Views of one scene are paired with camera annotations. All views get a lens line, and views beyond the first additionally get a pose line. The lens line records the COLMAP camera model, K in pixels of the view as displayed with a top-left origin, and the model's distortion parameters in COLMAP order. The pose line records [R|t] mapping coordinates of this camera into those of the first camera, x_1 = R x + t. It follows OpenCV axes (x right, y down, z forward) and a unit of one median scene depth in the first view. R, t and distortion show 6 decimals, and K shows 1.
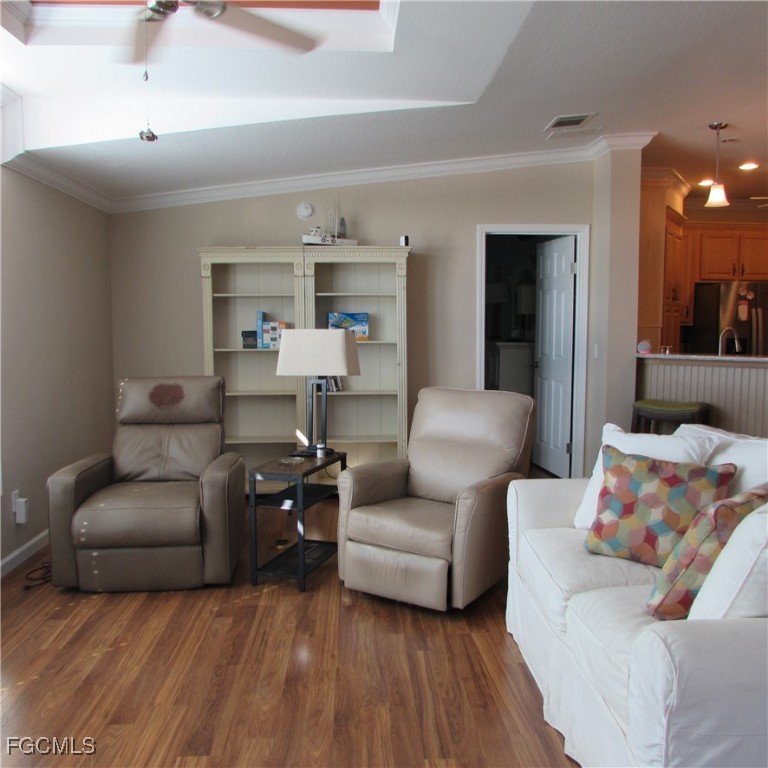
lens RADIAL K [[724.0, 0, 384.4], [0, 724.0, 380.4], [0, 0, 1]] dist [-0.028140, 0.000000]
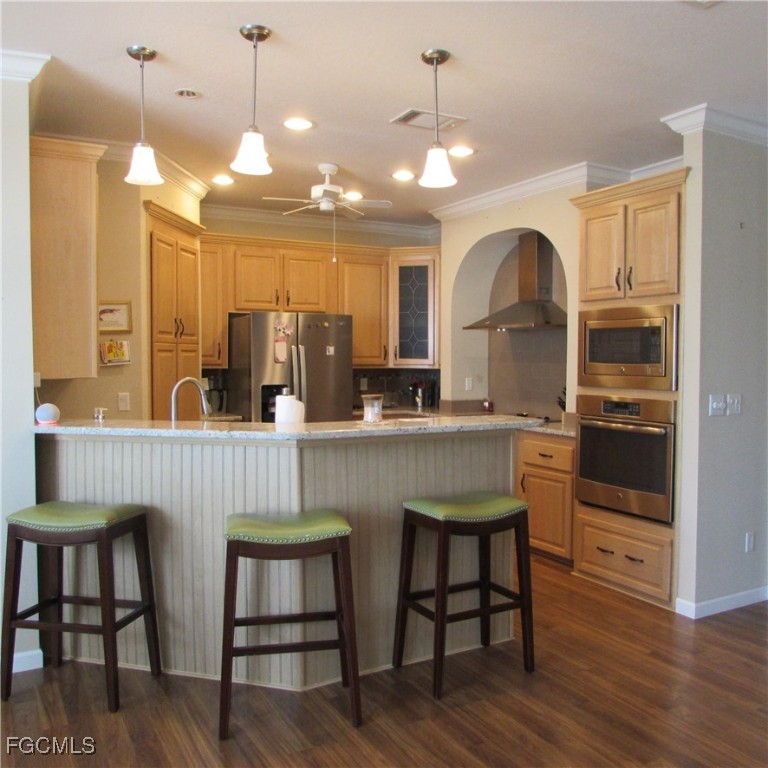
lens RADIAL K [[724.0, 0, 382.4], [0, 724.0, 383.4], [0, 0, 1]] dist [-0.028140, 0.000000]
pose [[0.898507, -0.019526, 0.438524, 0.347955], [0.038671, 0.998647, -0.034768, -0.039431], [-0.437252, 0.048198, 0.898047, 0.342572]]
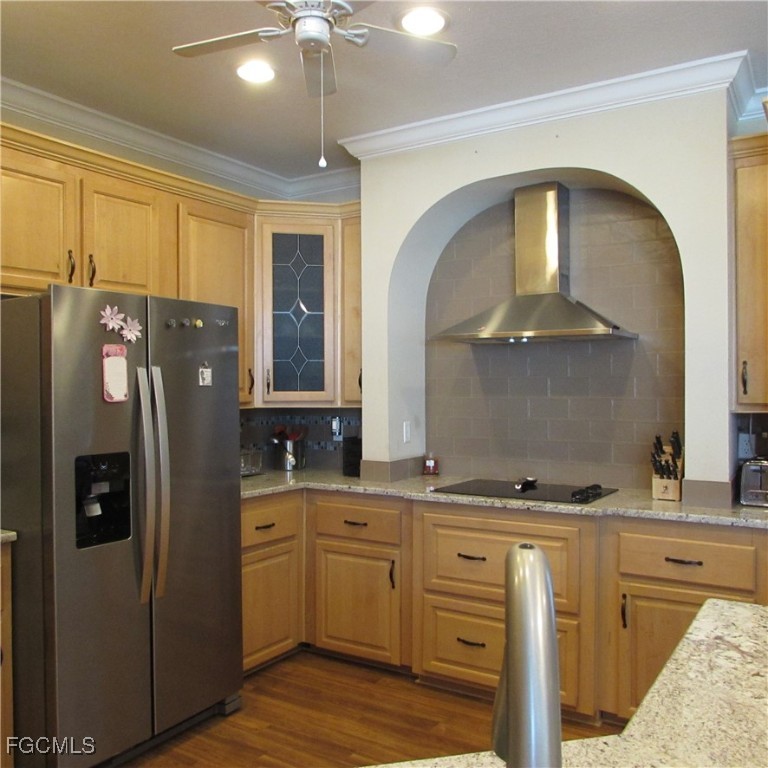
lens RADIAL K [[724.0, 0, 379.6], [0, 724.0, 389.3], [0, 0, 1]] dist [-0.028140, 0.000000]
pose [[0.581014, -0.010228, 0.813829, 0.395029], [0.076305, 0.996201, -0.041956, -0.088642], [-0.810309, 0.086477, 0.579588, 0.950684]]
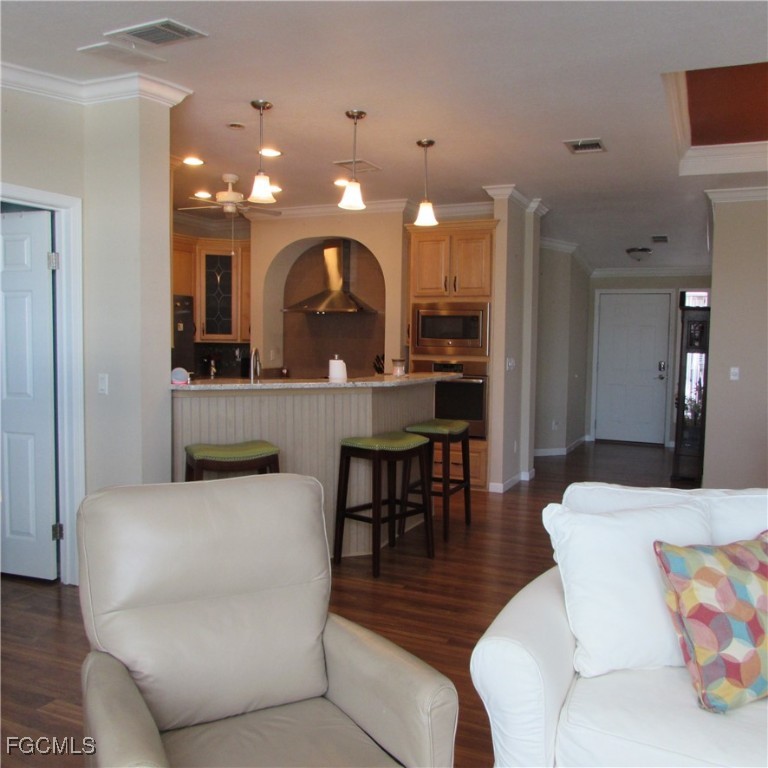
lens RADIAL K [[724.0, 0, 381.4], [0, 724.0, 379.6], [0, 0, 1]] dist [-0.028140, 0.000000]
pose [[0.469020, -0.051533, 0.881683, -0.200152], [0.063574, 0.997677, 0.024494, -0.046854], [-0.880897, 0.044564, 0.471206, 0.463284]]
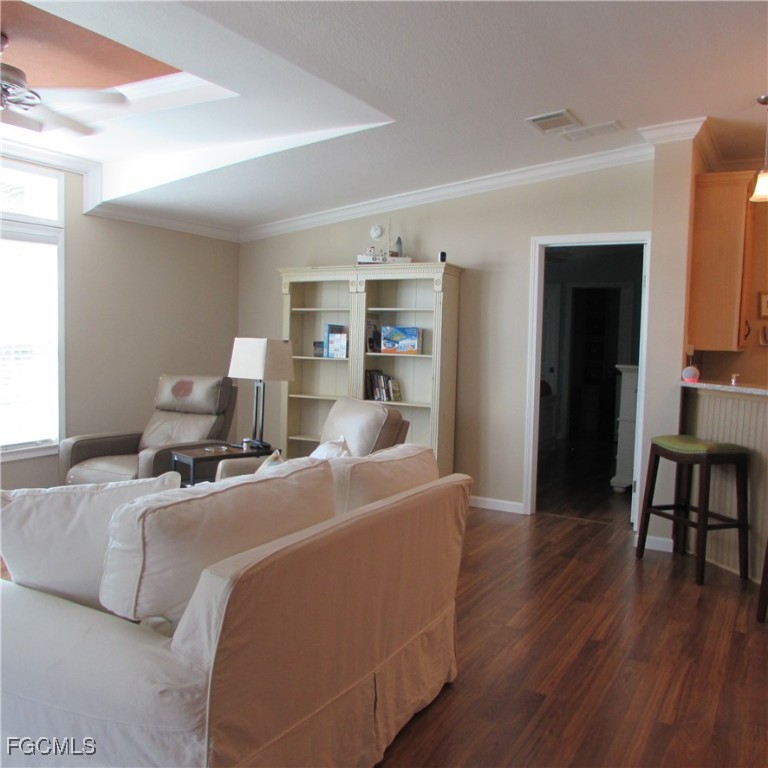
lens RADIAL K [[724.0, 0, 384.6], [0, 724.0, 382.1], [0, 0, 1]] dist [-0.028140, 0.000000]
pose [[0.842471, 0.057721, -0.535641, 0.508409], [-0.069431, 0.997585, -0.001703, -0.010408], [0.534249, 0.038625, 0.844444, 0.105472]]
